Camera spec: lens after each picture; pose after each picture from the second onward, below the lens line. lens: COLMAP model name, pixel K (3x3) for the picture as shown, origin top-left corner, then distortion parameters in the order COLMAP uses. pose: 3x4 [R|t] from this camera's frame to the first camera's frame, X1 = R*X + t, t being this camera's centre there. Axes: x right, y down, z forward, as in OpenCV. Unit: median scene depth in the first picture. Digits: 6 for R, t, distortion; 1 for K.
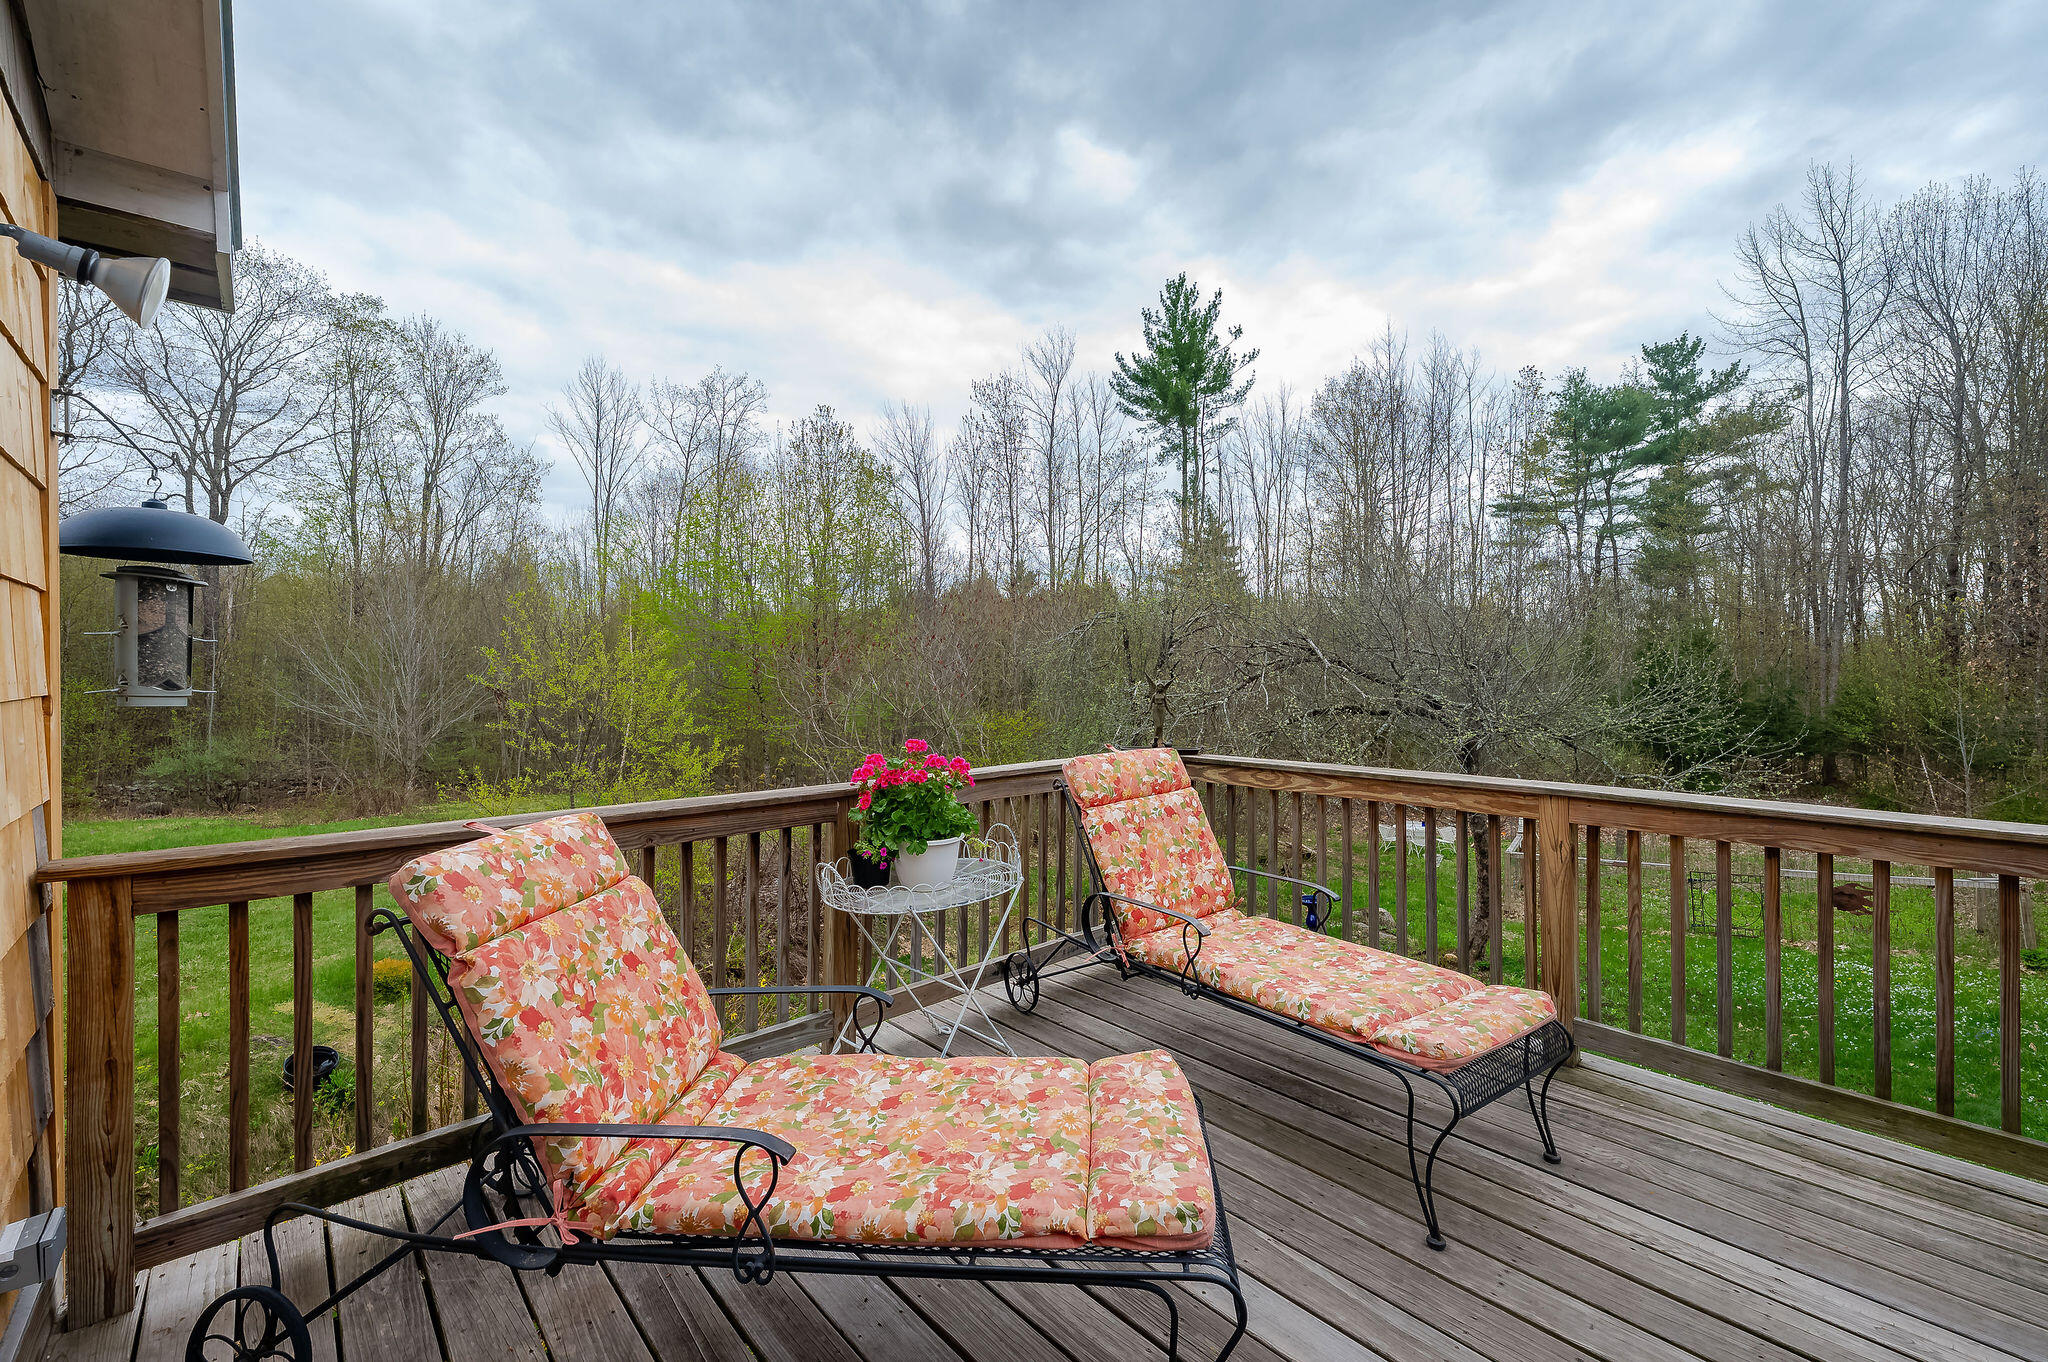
lens RADIAL K [[829.8, 0, 1013.9], [0, 829.8, 670.2], [0, 0, 1]] dist [0.001798, 0.001005]
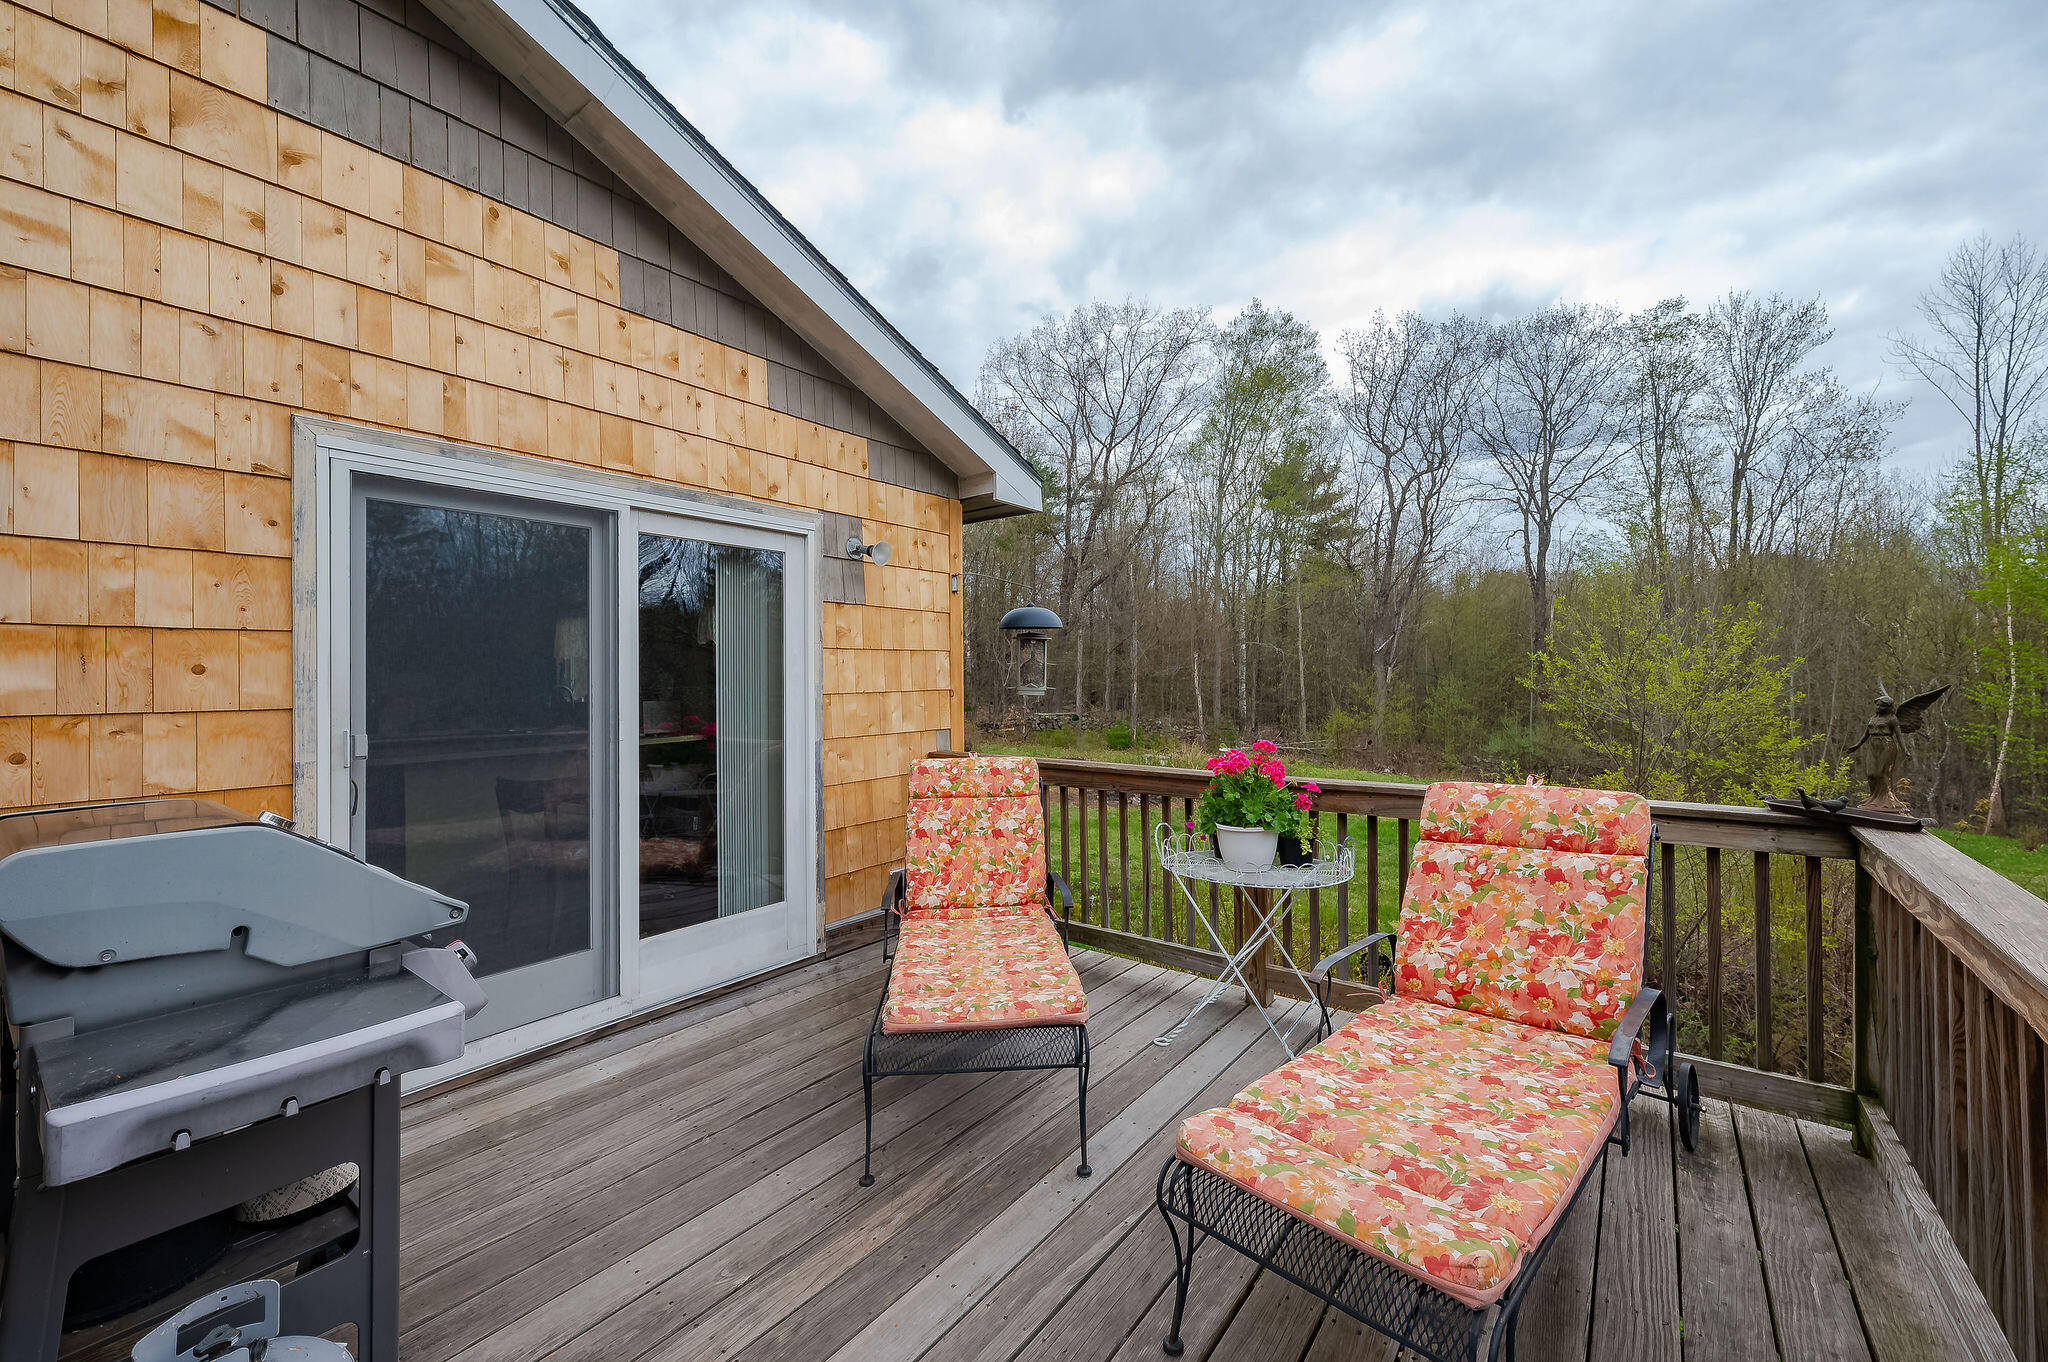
lens RADIAL K [[829.8, 0, 1020.3], [0, 829.8, 670.0], [0, 0, 1]] dist [0.001798, 0.001005]
pose [[0.161020, -0.006612, -0.986929, 0.141955], [0.009375, 0.999943, -0.005169, -0.001349], [0.986907, -0.008421, 0.161072, 0.074756]]
